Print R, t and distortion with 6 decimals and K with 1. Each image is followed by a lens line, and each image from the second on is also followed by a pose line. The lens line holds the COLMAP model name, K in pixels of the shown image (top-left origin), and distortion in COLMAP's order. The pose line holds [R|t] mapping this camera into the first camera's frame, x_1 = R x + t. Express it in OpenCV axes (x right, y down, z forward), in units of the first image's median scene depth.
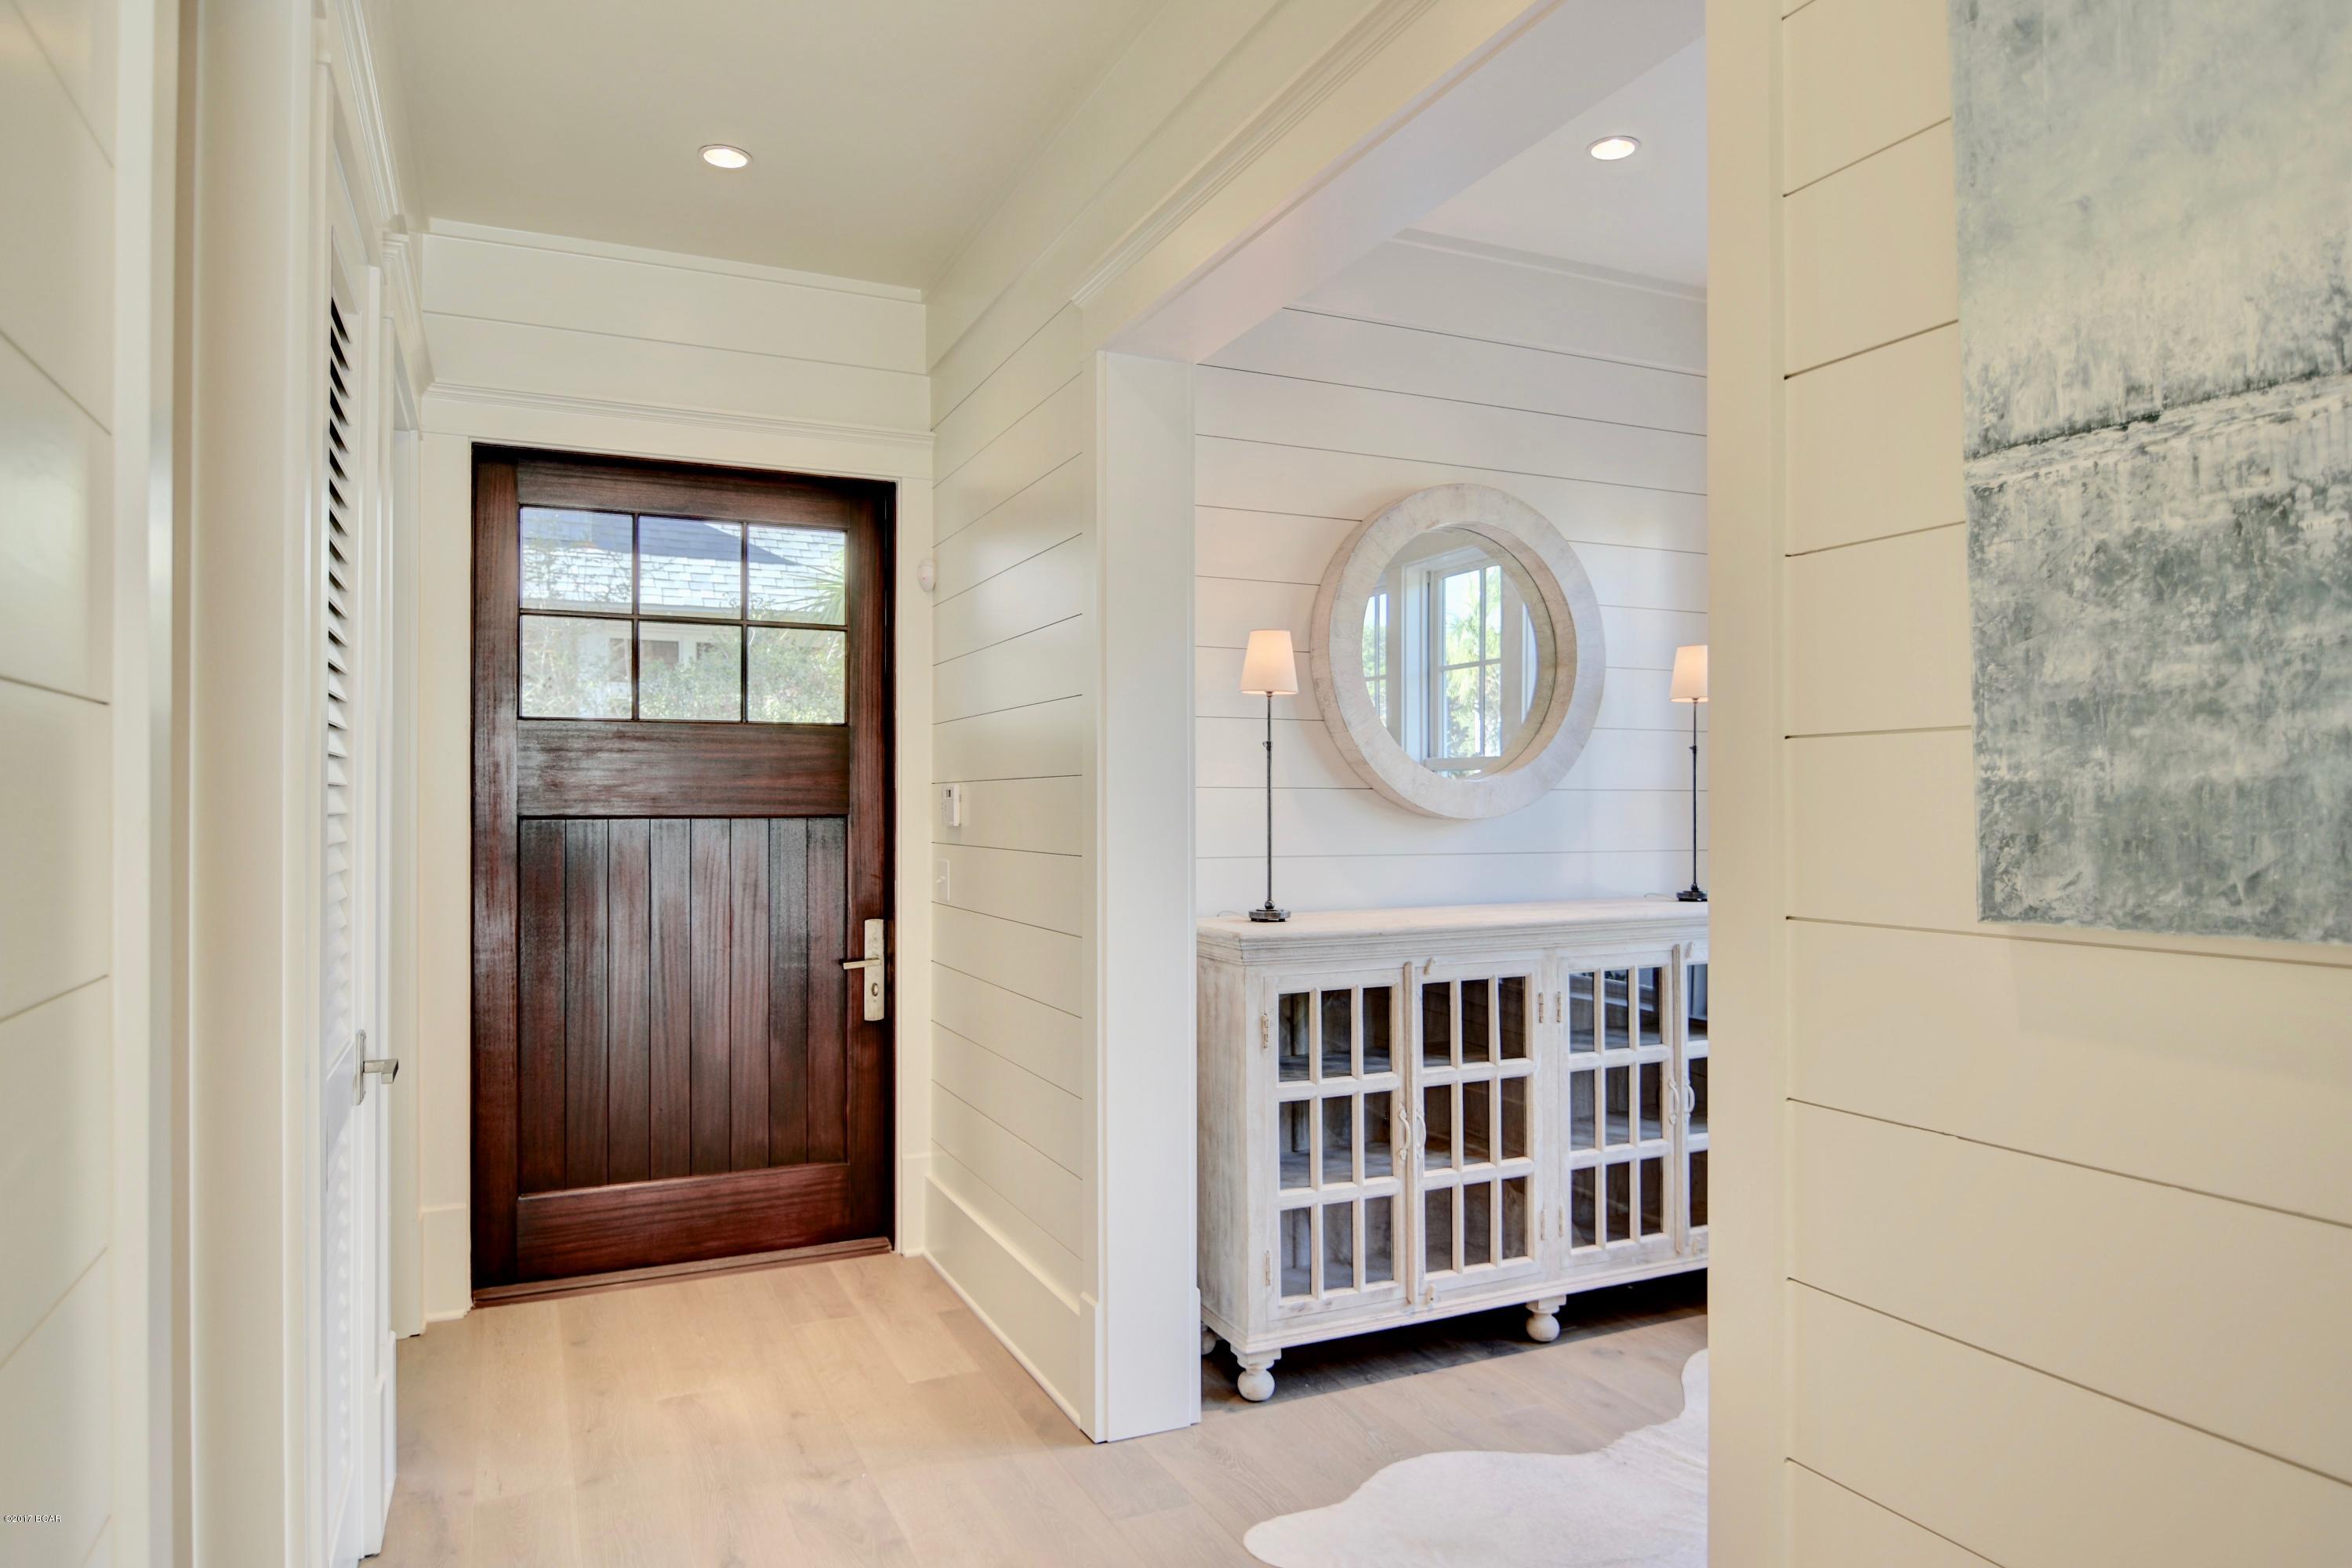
lens RADIAL K [[1376.6, 0, 1183.1], [0, 1376.6, 784.8], [0, 0, 1]] dist [0.007906, -0.028070]
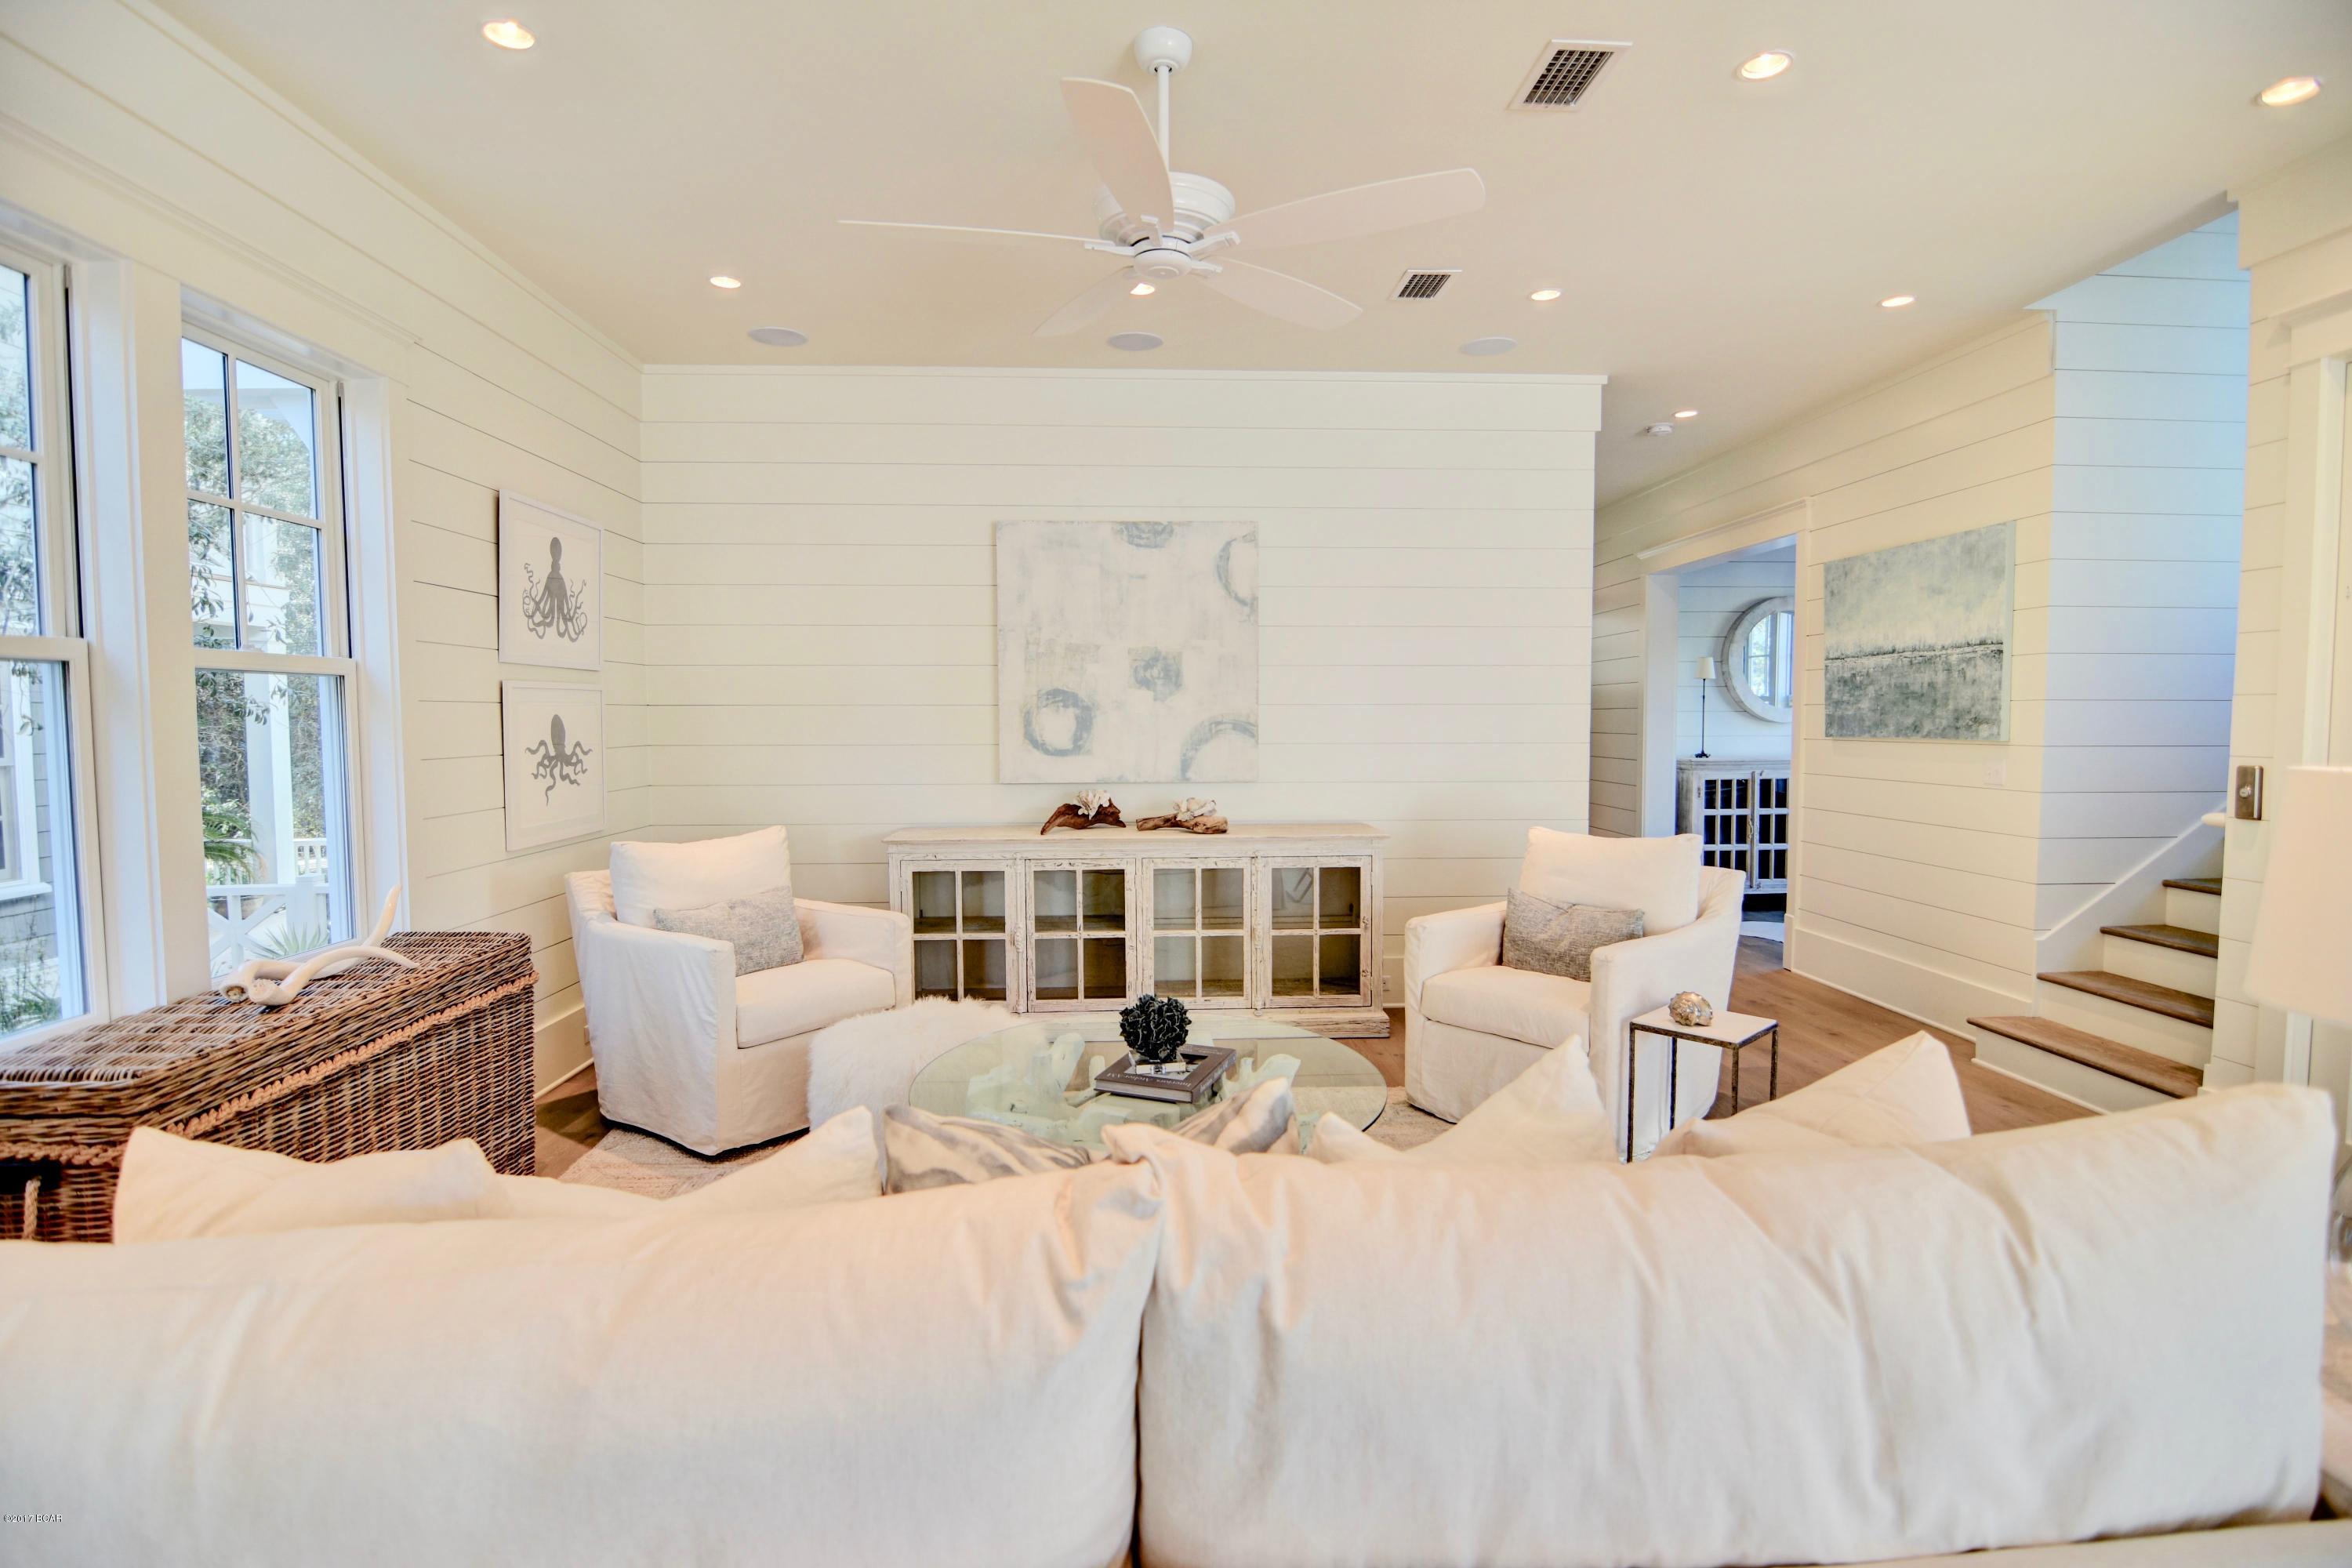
lens RADIAL K [[1124.8, 0, 1182.0], [0, 1124.8, 783.1], [0, 0, 1]] dist [-0.012598, -0.007525]
pose [[0.927132, 0.017200, -0.374339, -0.069979], [0.010322, 0.997395, 0.071393, -0.027859], [0.374592, -0.070055, 0.924539, -1.629211]]
